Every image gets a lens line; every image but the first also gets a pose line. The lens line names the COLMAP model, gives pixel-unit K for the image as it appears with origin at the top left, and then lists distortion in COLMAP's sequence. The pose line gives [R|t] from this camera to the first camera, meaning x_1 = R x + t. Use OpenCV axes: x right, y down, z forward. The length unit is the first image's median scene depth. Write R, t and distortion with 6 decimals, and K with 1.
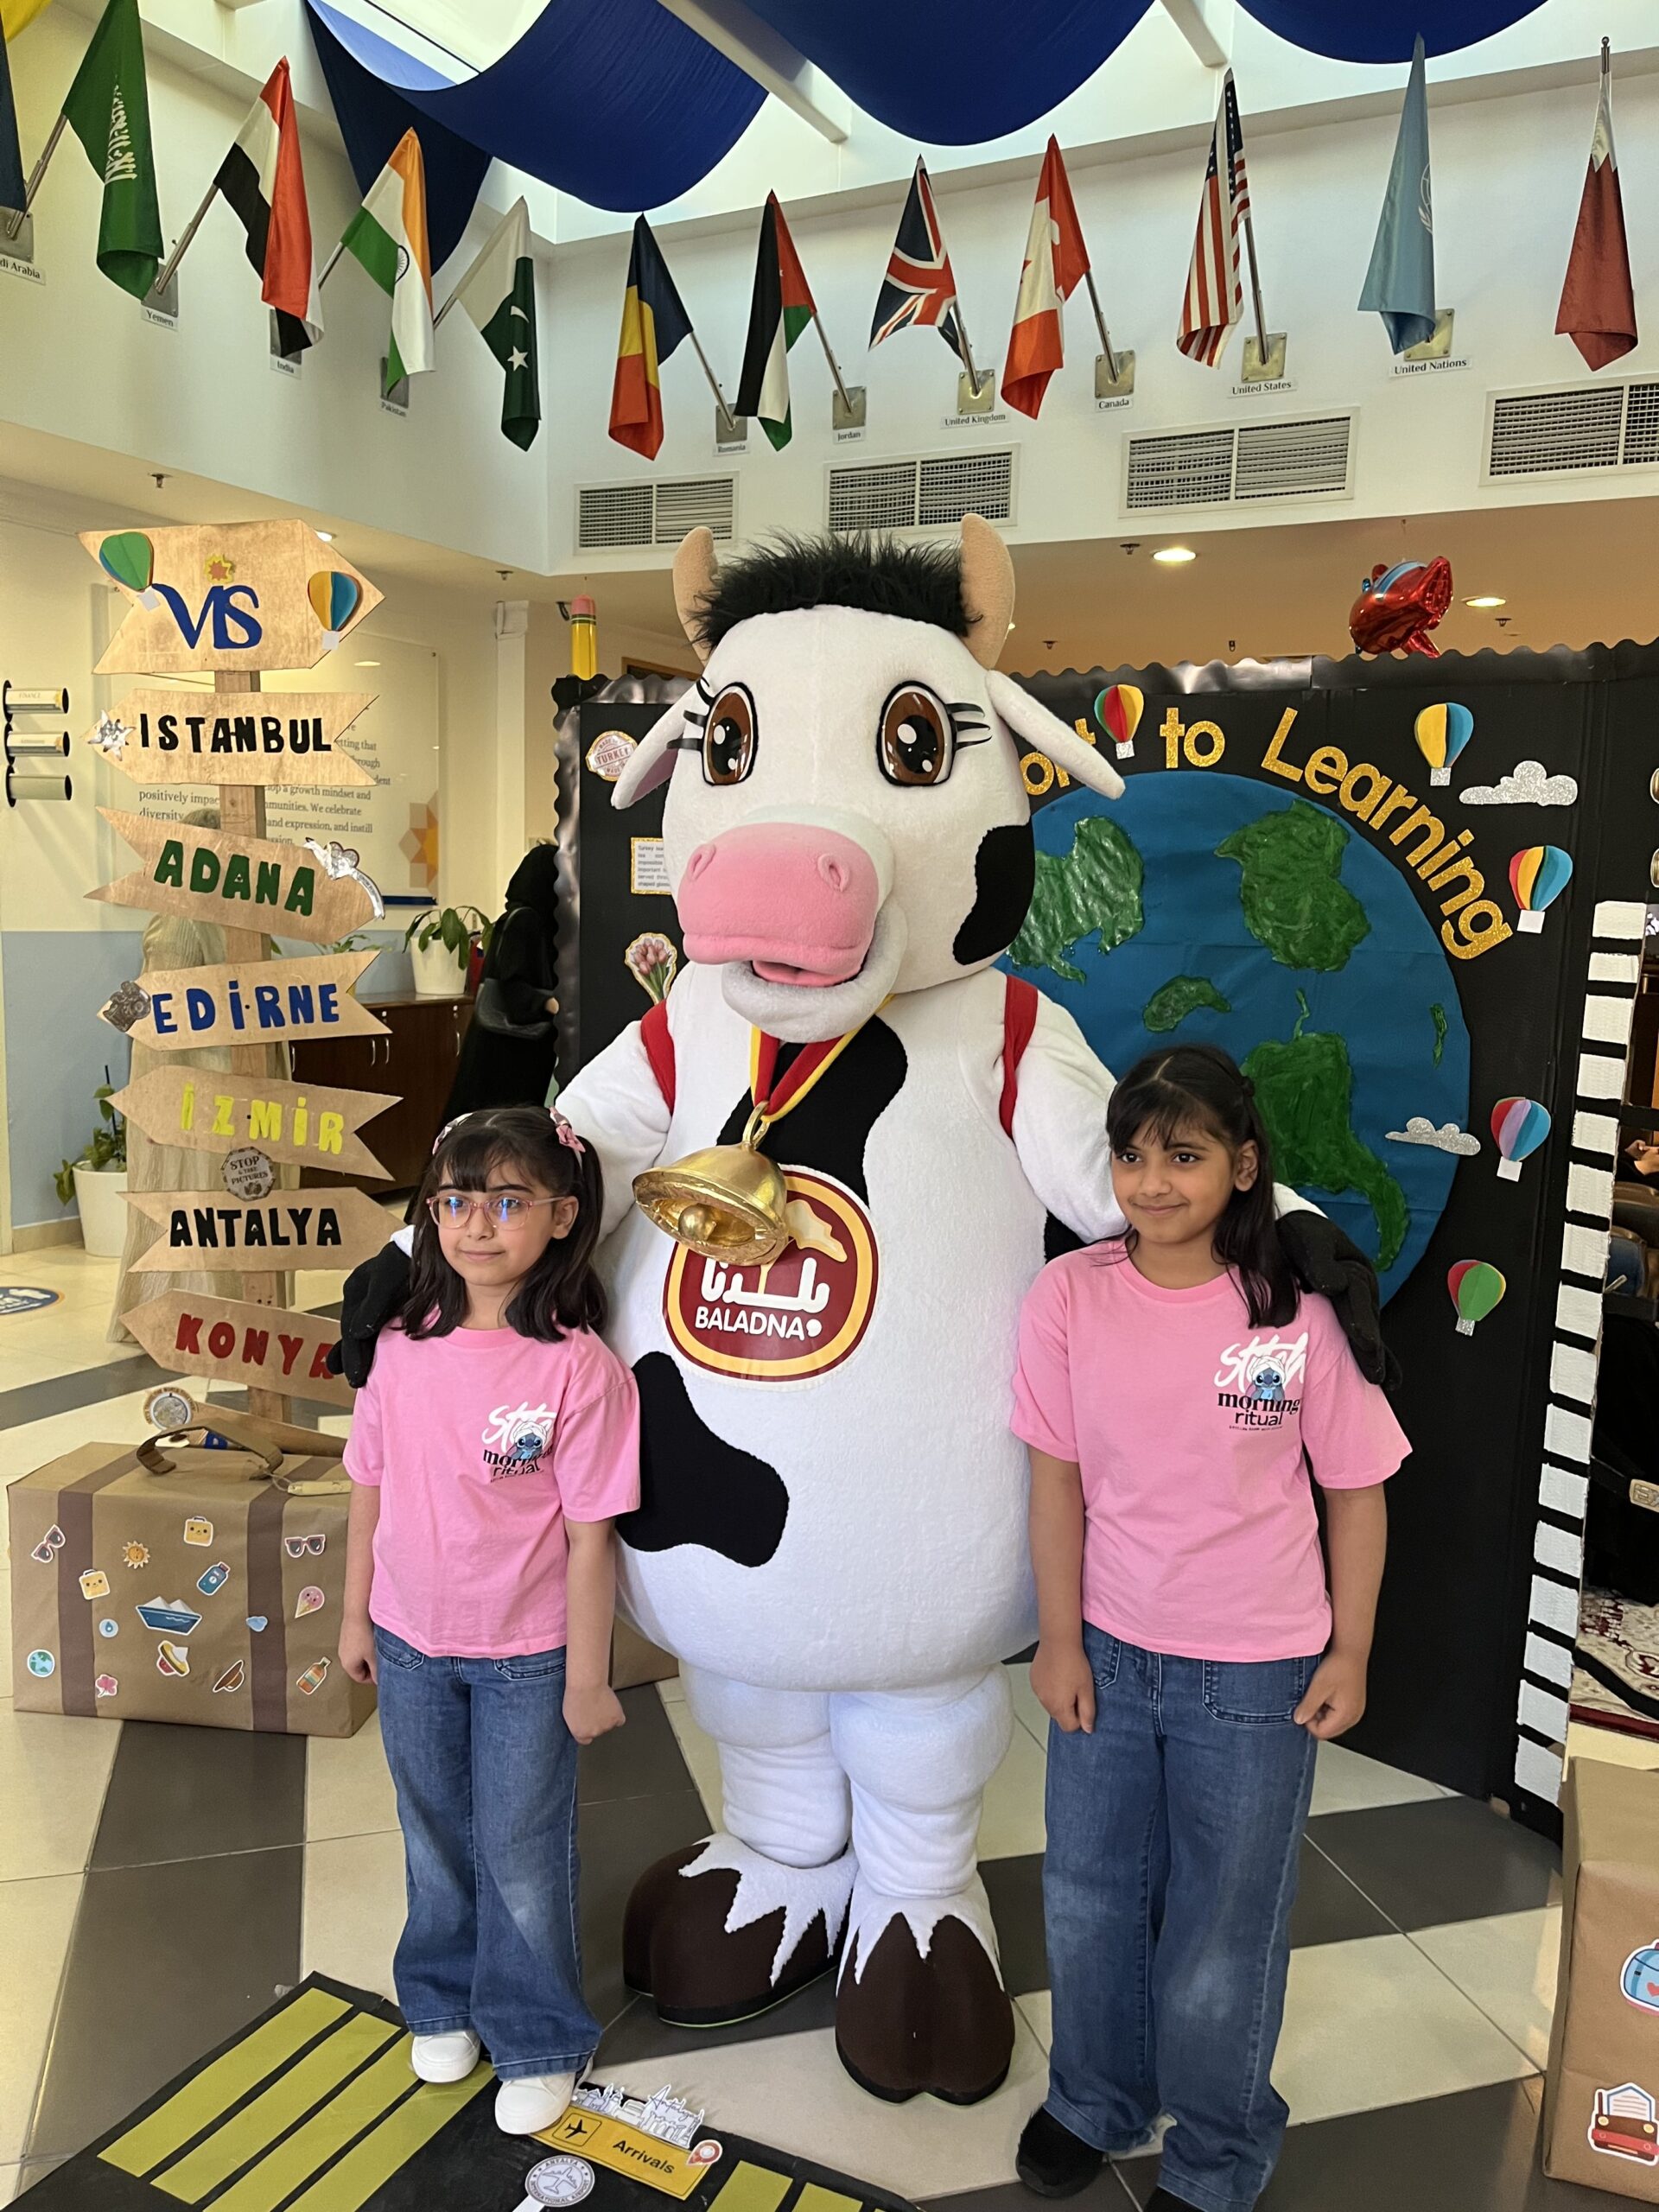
lens RADIAL K [[1625.3, 0, 819.5], [0, 1625.3, 1162.7], [0, 0, 1]] dist [0.001483, 0.000311]
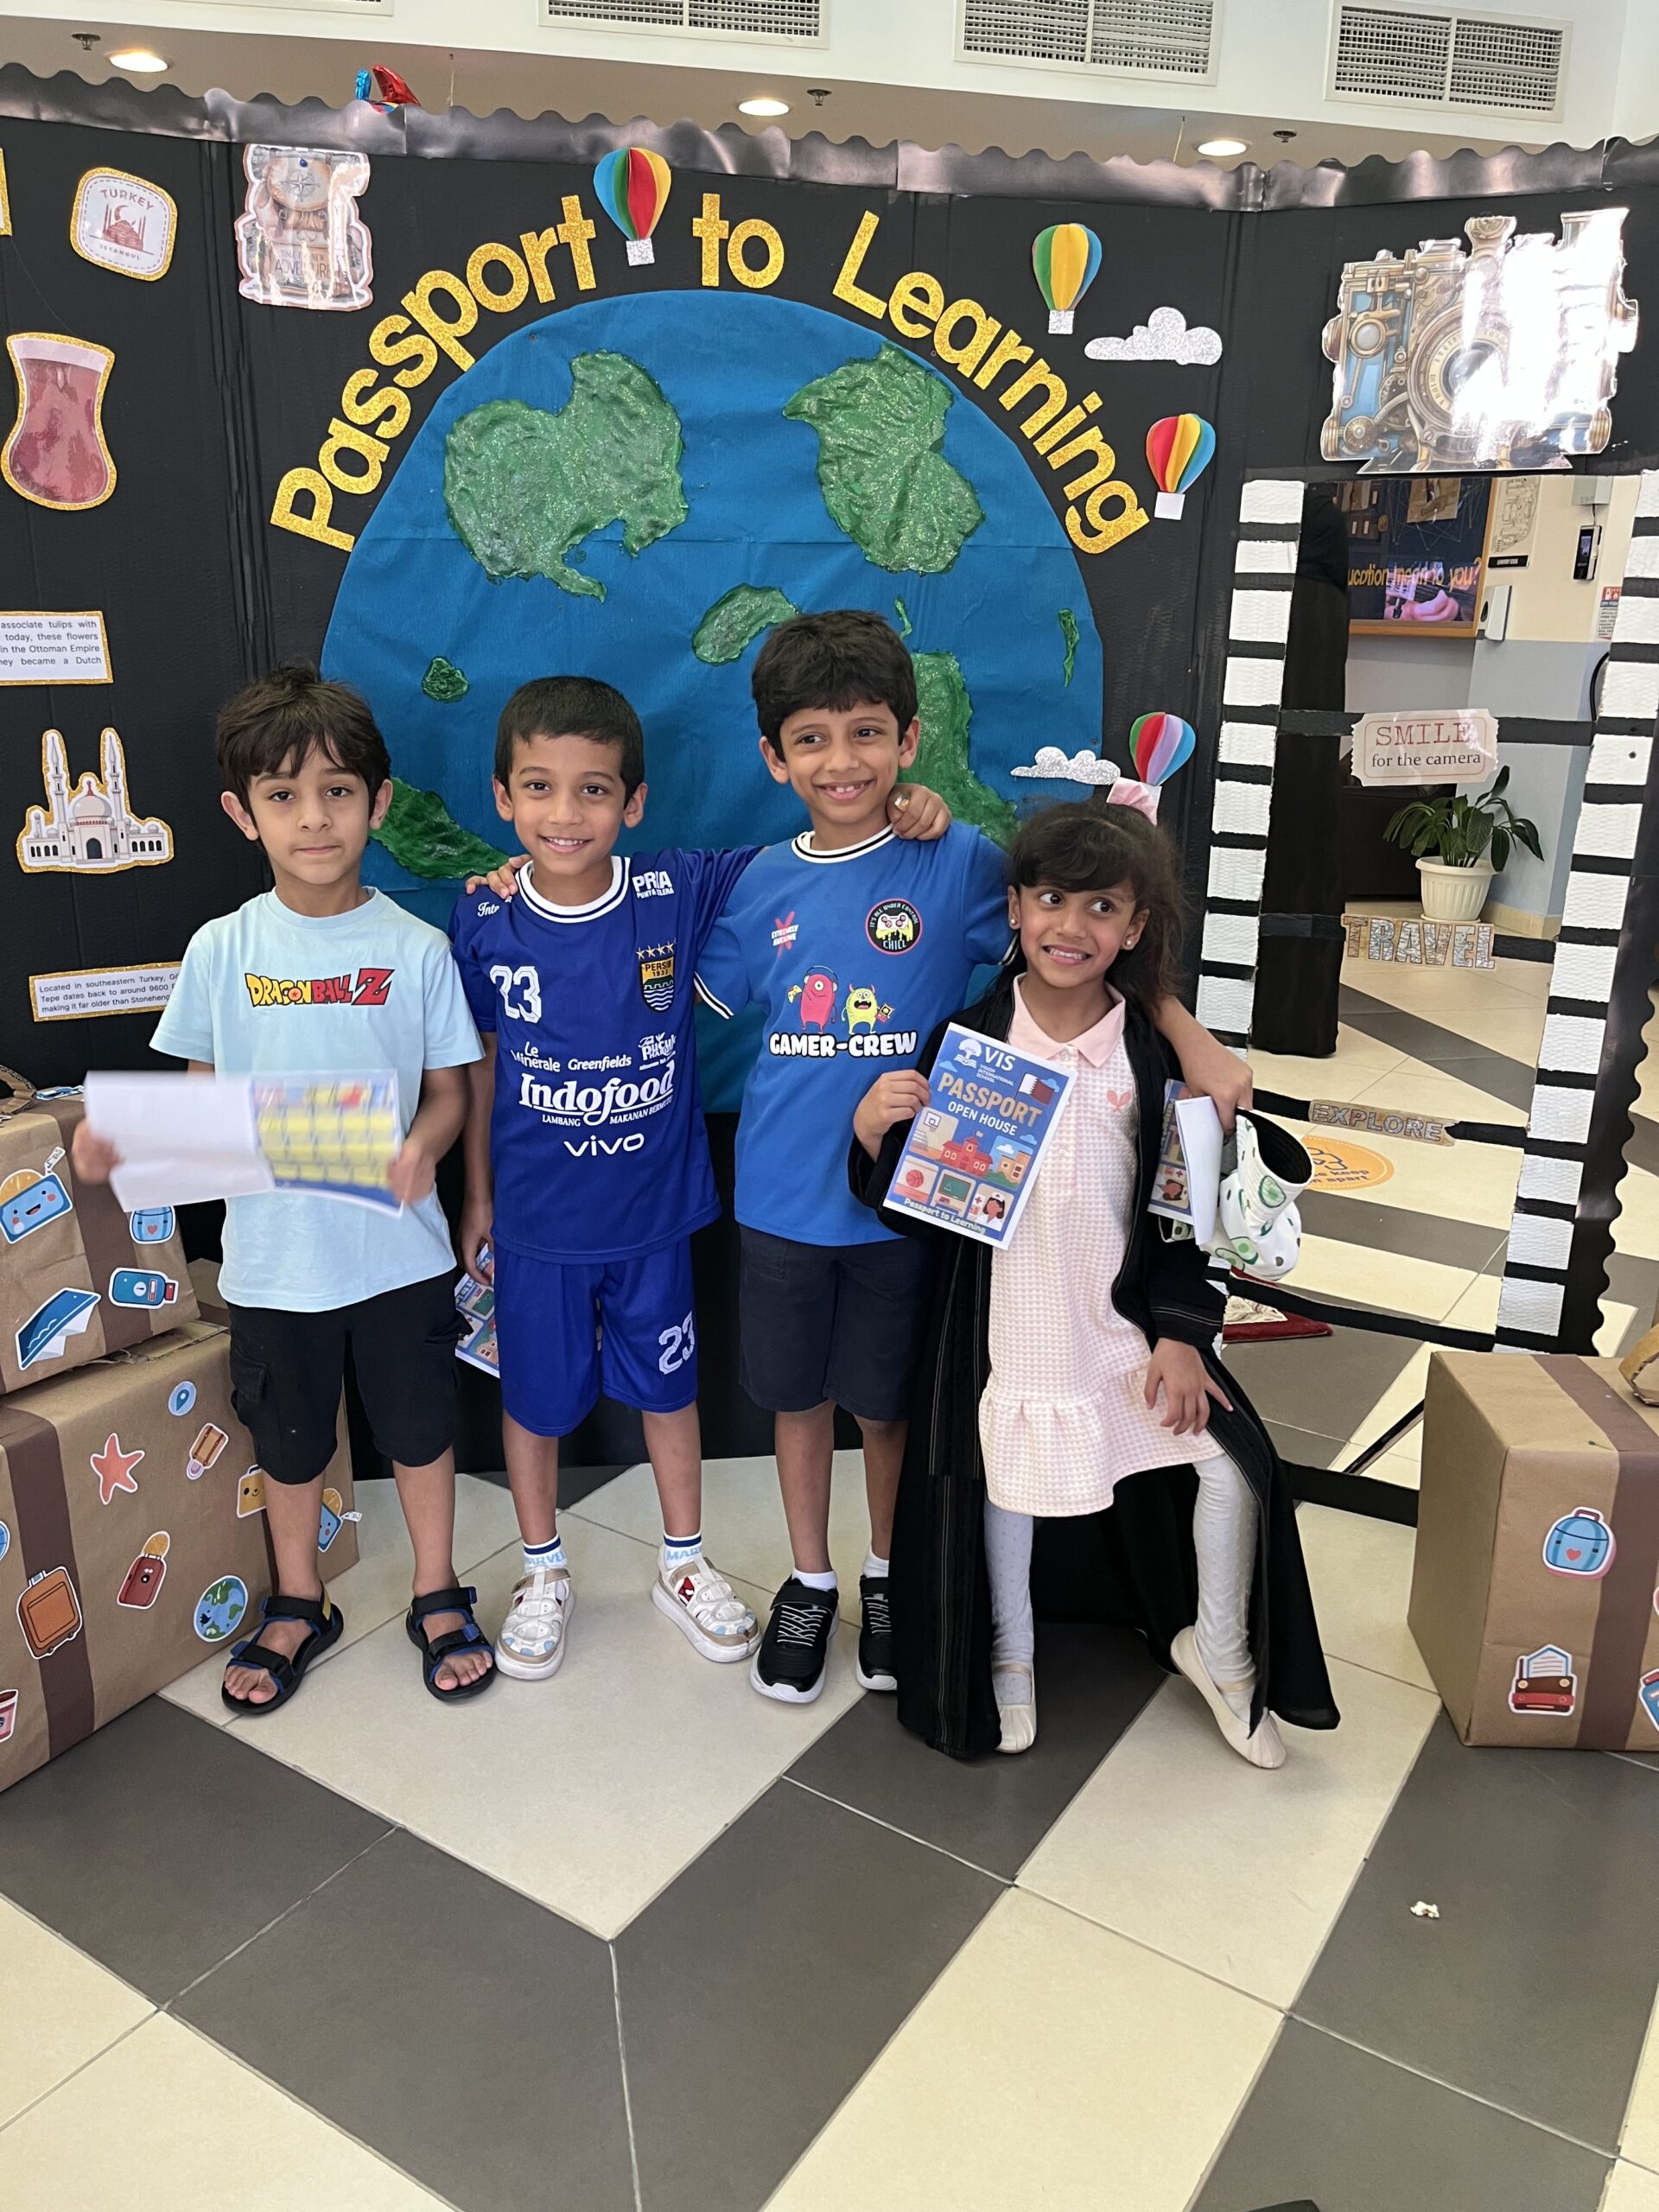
lens RADIAL K [[1625.3, 0, 859.0], [0, 1625.3, 1103.5], [0, 0, 1]] dist [0.001483, 0.000311]
pose [[0.732532, -0.214554, 0.646037, -0.272707], [0.107177, 0.973546, 0.201796, -0.025429], [-0.672242, -0.078581, 0.736149, 0.377338]]
